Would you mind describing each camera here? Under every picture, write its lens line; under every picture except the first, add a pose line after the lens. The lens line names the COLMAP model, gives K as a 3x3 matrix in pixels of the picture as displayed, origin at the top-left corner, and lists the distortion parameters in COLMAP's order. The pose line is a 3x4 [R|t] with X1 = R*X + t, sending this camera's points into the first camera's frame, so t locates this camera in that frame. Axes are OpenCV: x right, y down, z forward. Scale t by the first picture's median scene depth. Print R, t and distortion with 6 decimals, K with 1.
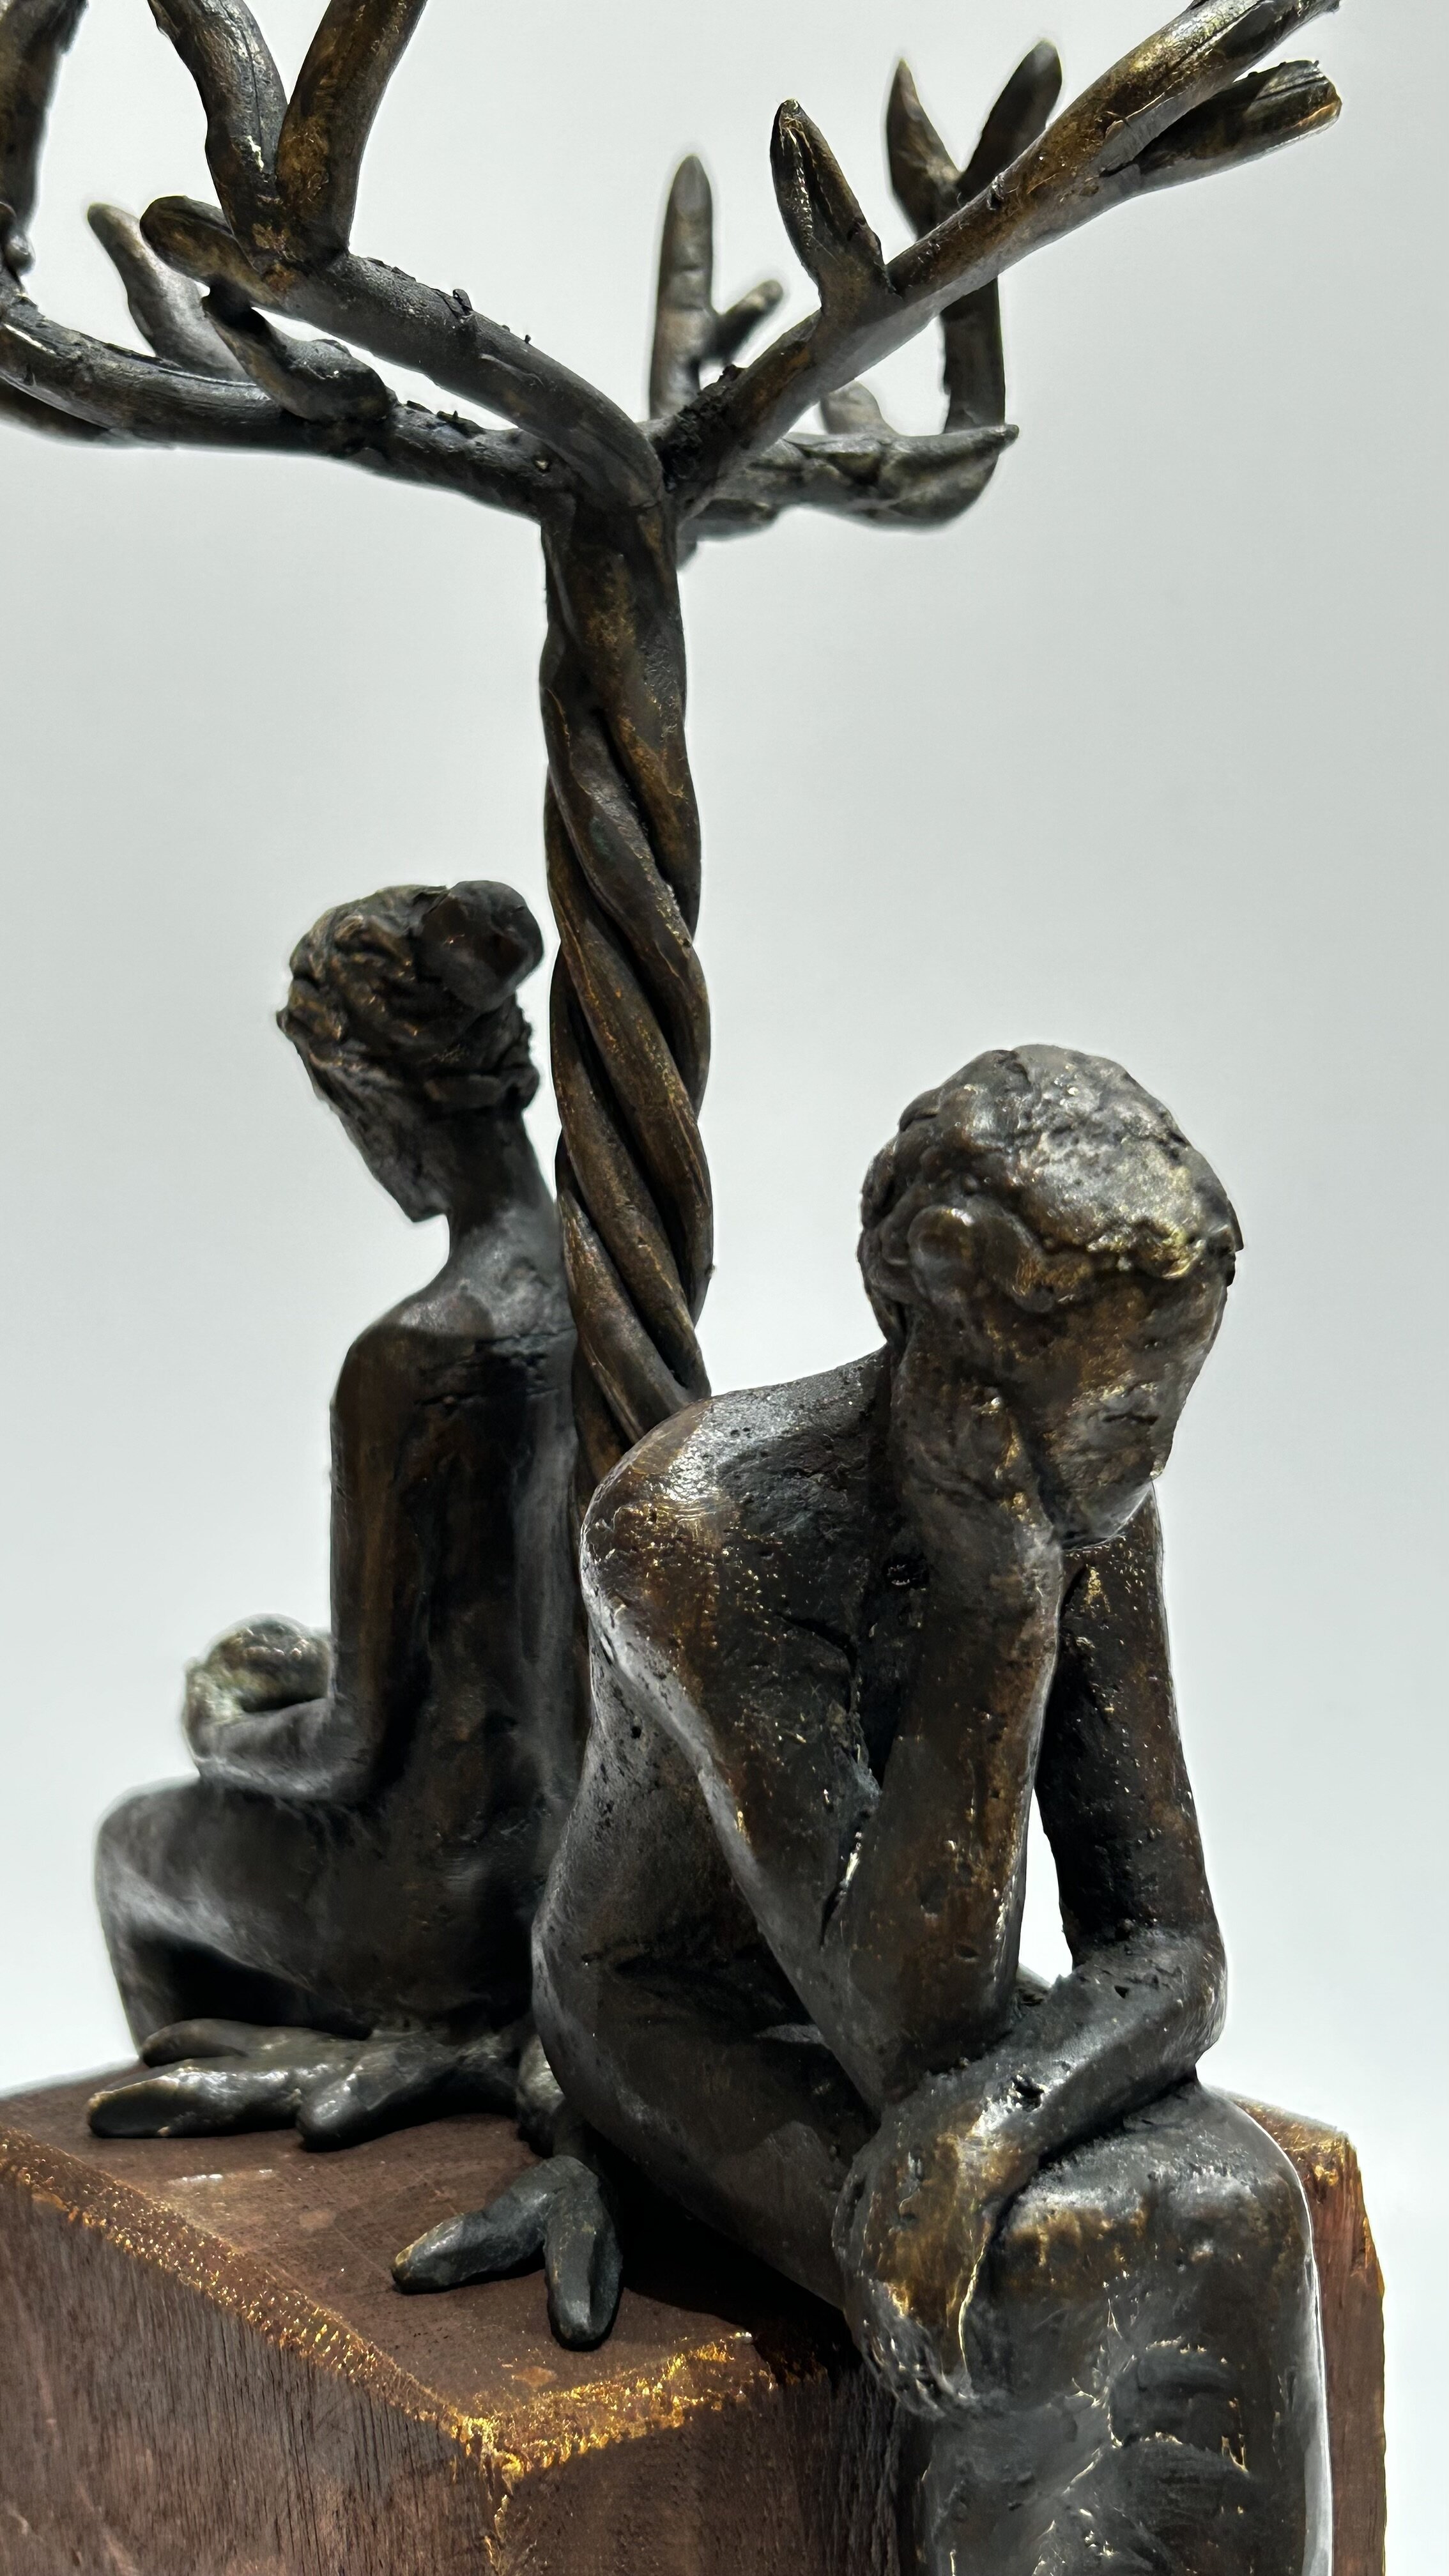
lens RADIAL K [[3247.1, 0, 724.5], [0, 3247.1, 1288.0], [0, 0, 1]] dist [0.197891, -0.778725]
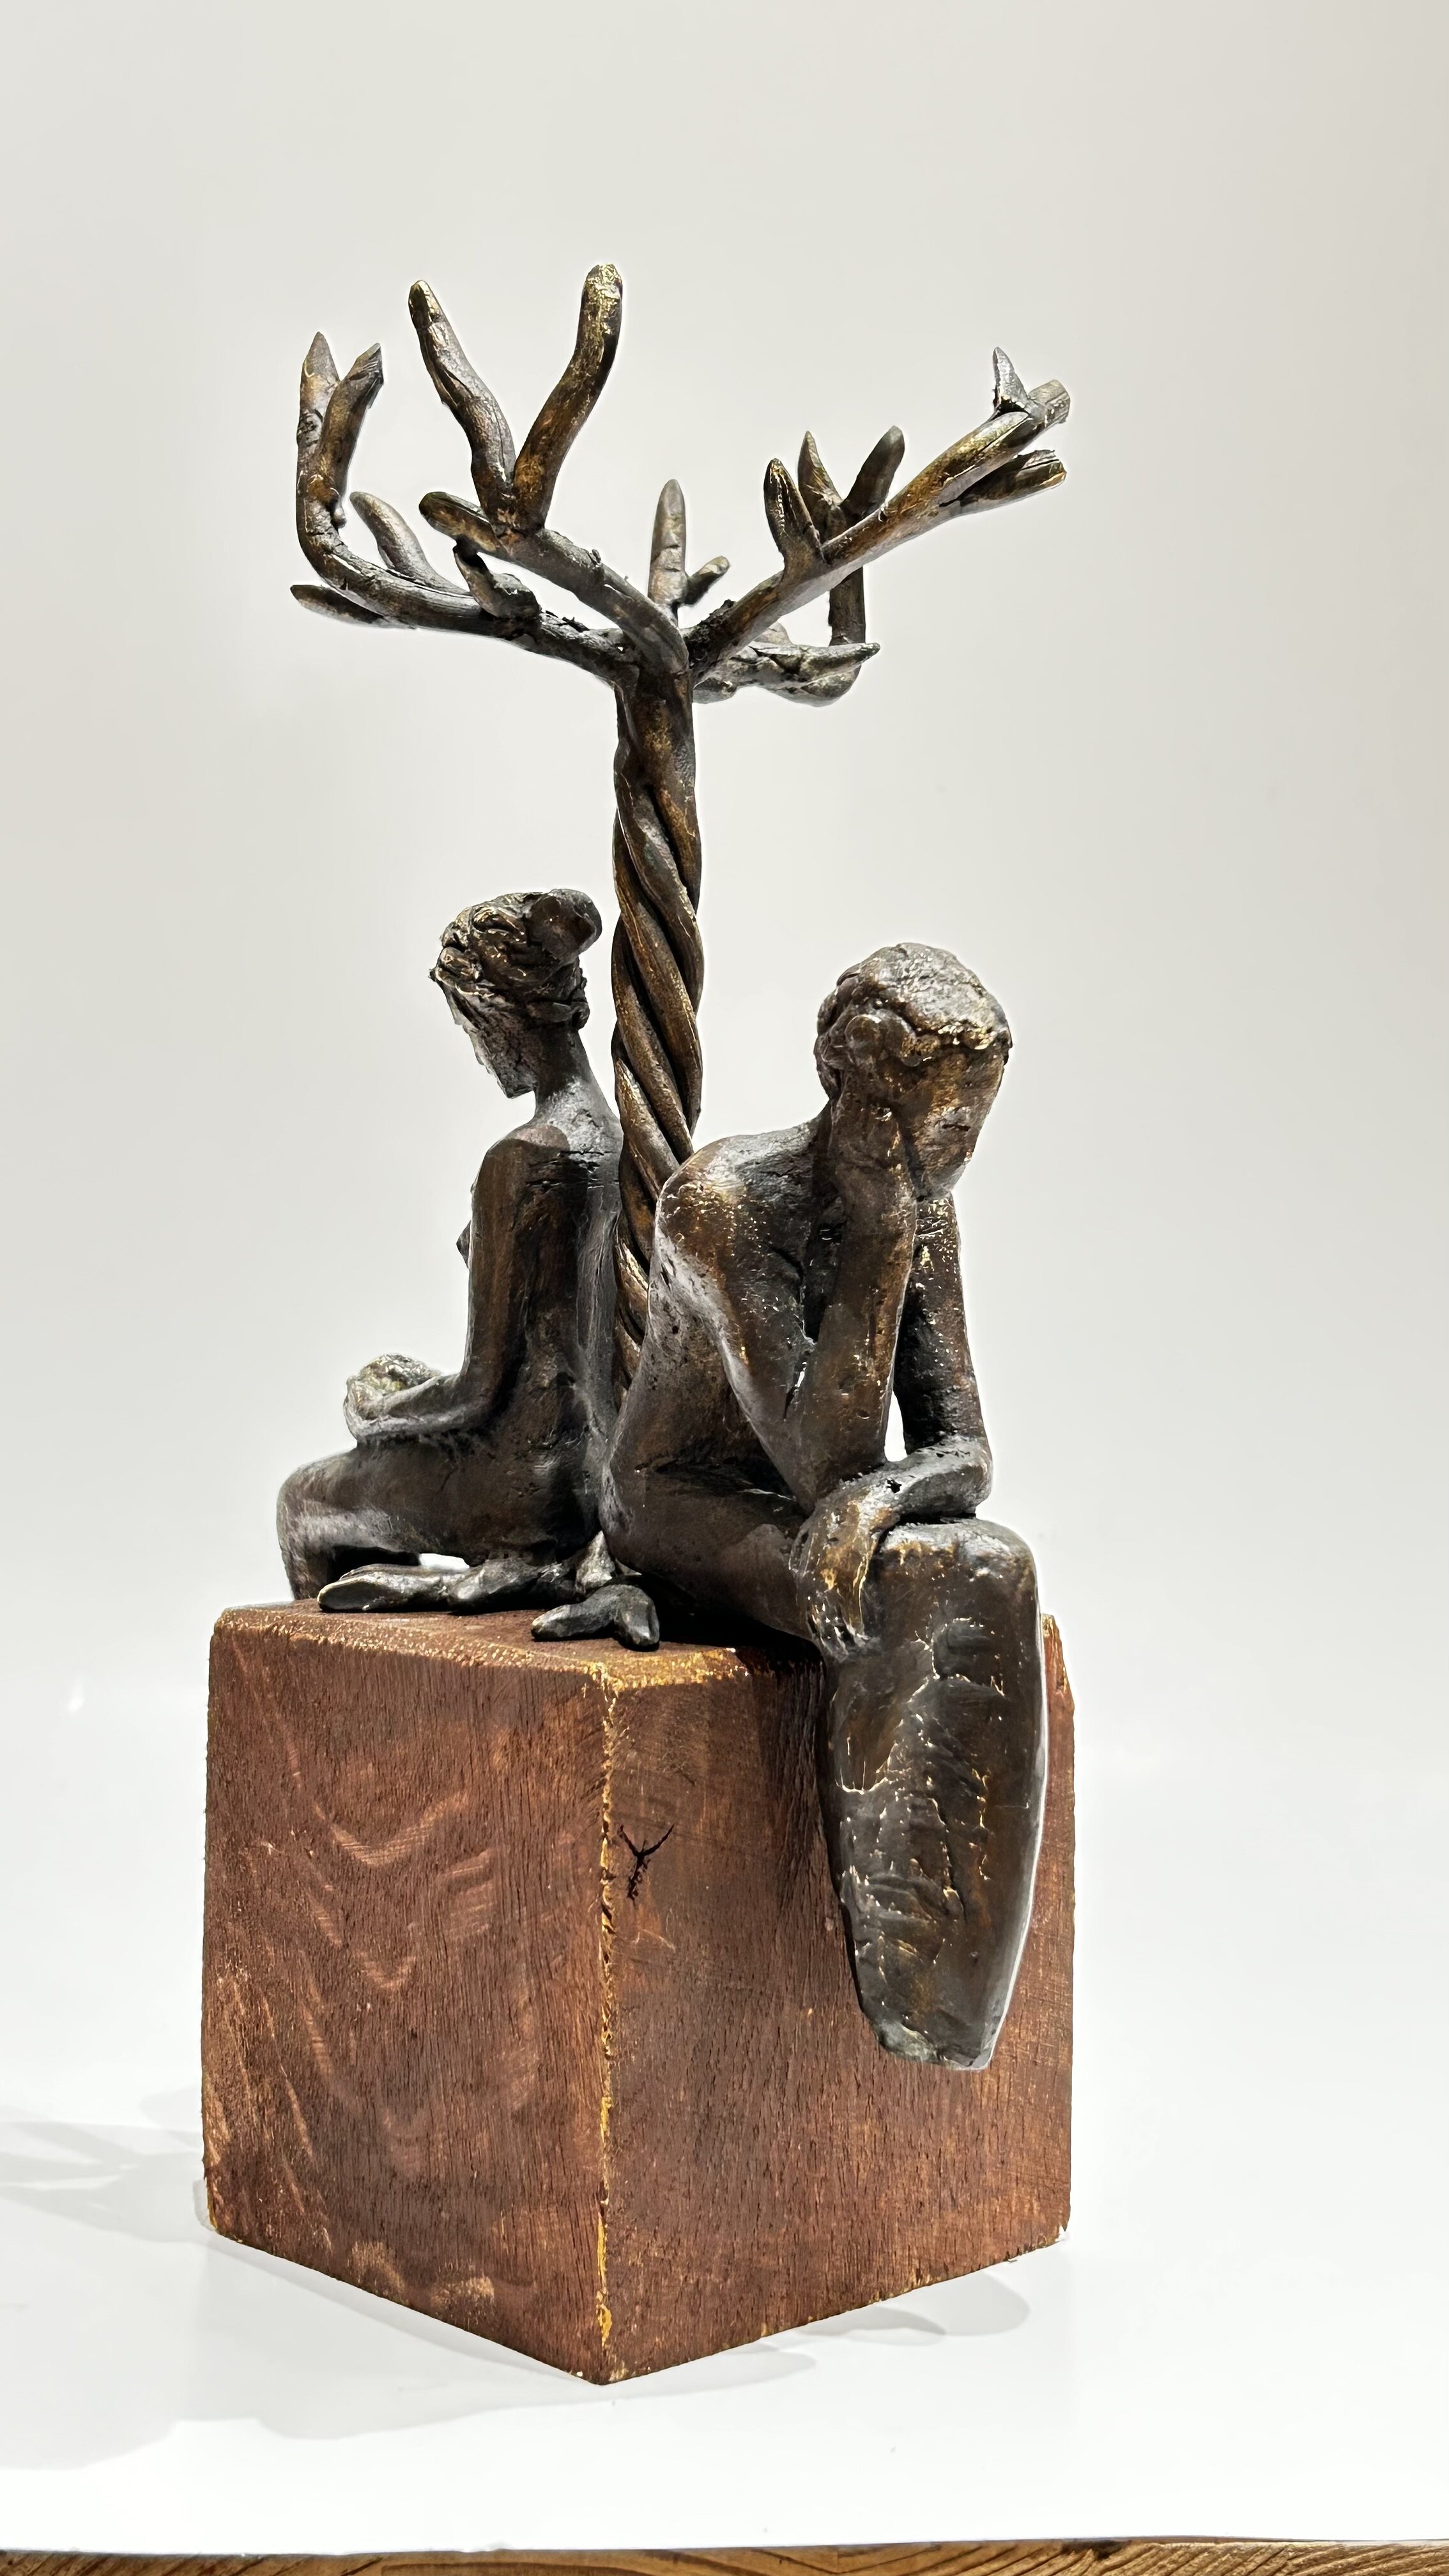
lens RADIAL K [[3247.1, 0, 724.5], [0, 3247.1, 1288.0], [0, 0, 1]] dist [0.197891, -0.778725]
pose [[0.995511, 0.027540, 0.090548, -0.161181], [-0.019693, 0.996062, -0.086446, 0.263698], [-0.092572, 0.084275, 0.992133, -0.787254]]
